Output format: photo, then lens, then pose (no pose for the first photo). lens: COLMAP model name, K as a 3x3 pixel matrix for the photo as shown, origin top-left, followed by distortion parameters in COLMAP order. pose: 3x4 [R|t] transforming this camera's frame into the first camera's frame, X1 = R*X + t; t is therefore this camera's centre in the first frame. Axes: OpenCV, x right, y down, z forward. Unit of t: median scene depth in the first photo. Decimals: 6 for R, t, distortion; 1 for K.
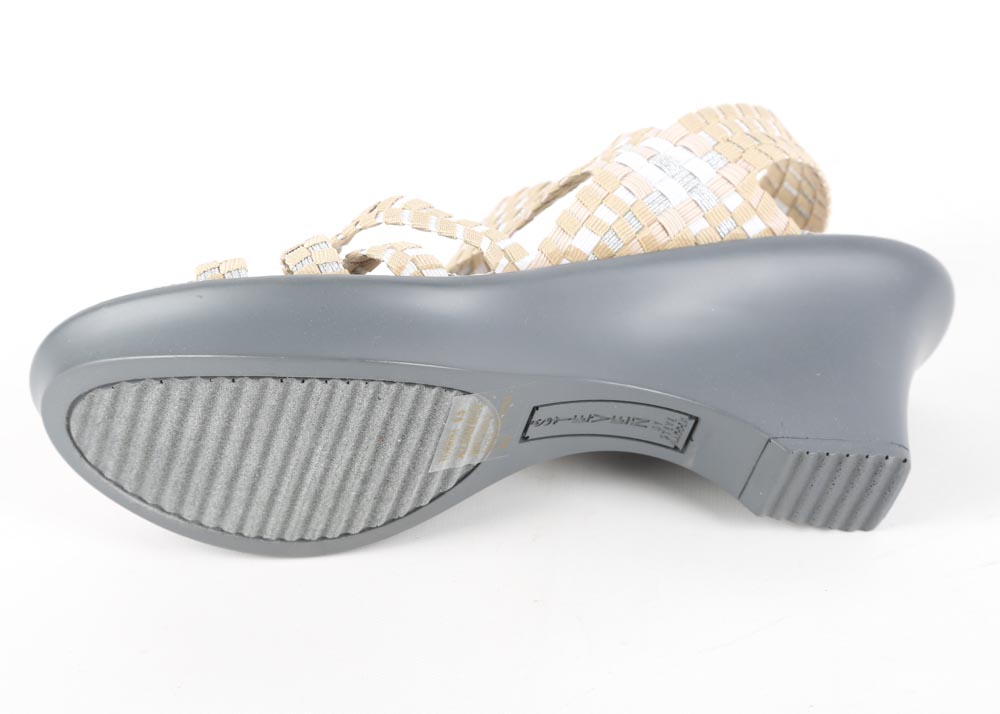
lens RADIAL K [[2699.4, 0, 492.1], [0, 2699.4, 334.0], [0, 0, 1]] dist [0.576115, 0.000000]
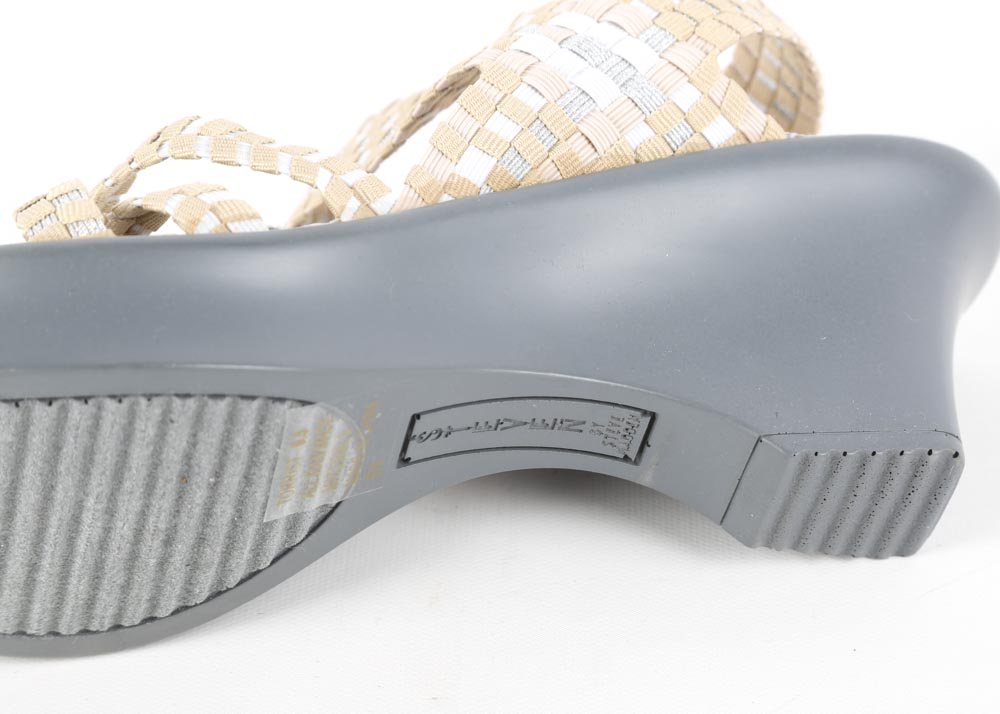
lens RADIAL K [[3019.3, 0, 501.8], [0, 3019.3, 359.2], [0, 0, 1]] dist [0.451046, 0.000000]
pose [[0.997678, -0.065471, 0.018745, 0.023853], [0.065064, 0.997649, 0.021524, -0.001841], [-0.020110, -0.020255, 0.999593, 0.235507]]
